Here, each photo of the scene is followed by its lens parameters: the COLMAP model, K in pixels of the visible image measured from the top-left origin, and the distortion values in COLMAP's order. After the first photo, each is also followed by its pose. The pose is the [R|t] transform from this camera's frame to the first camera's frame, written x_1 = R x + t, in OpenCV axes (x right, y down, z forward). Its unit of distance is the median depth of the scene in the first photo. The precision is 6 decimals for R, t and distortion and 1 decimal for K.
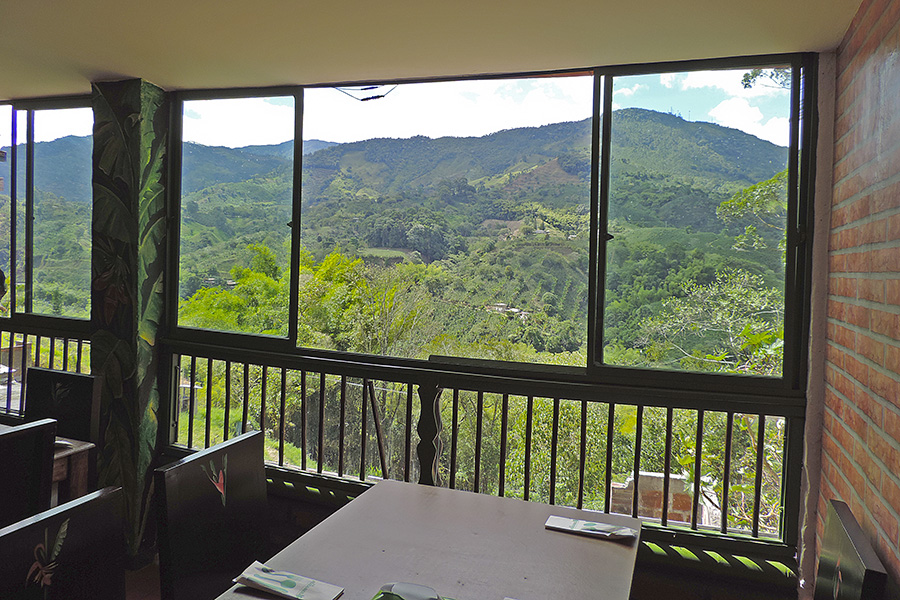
lens RADIAL K [[644.1, 0, 452.6], [0, 644.1, 266.8], [0, 0, 1]] dist [-0.012913, -0.003174]
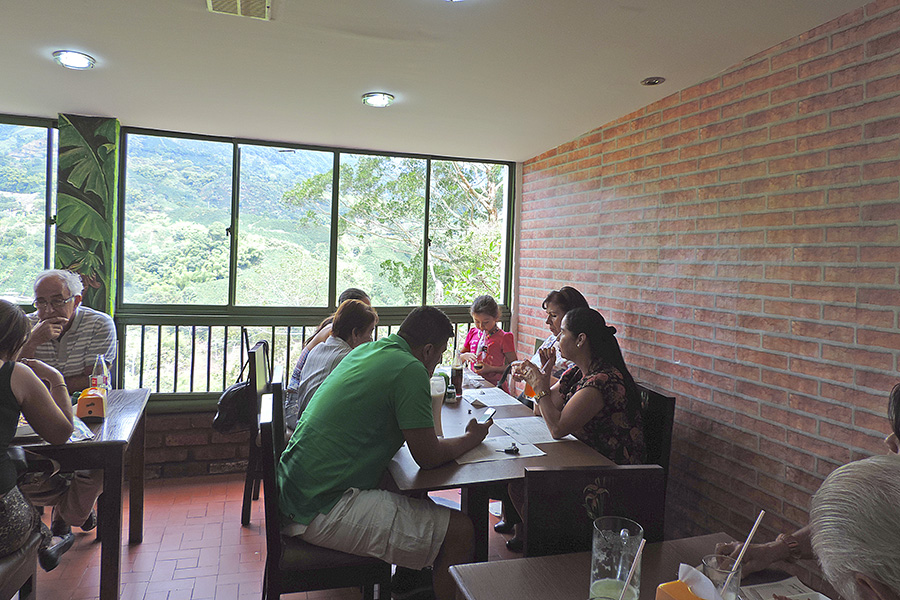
lens RADIAL K [[644.1, 0, 452.6], [0, 644.1, 266.8], [0, 0, 1]] dist [-0.012913, -0.003174]
pose [[0.772989, -0.021210, 0.634065, -0.766299], [0.002042, 0.999519, 0.030946, -0.023405], [-0.634417, -0.022626, 0.772660, -0.462718]]
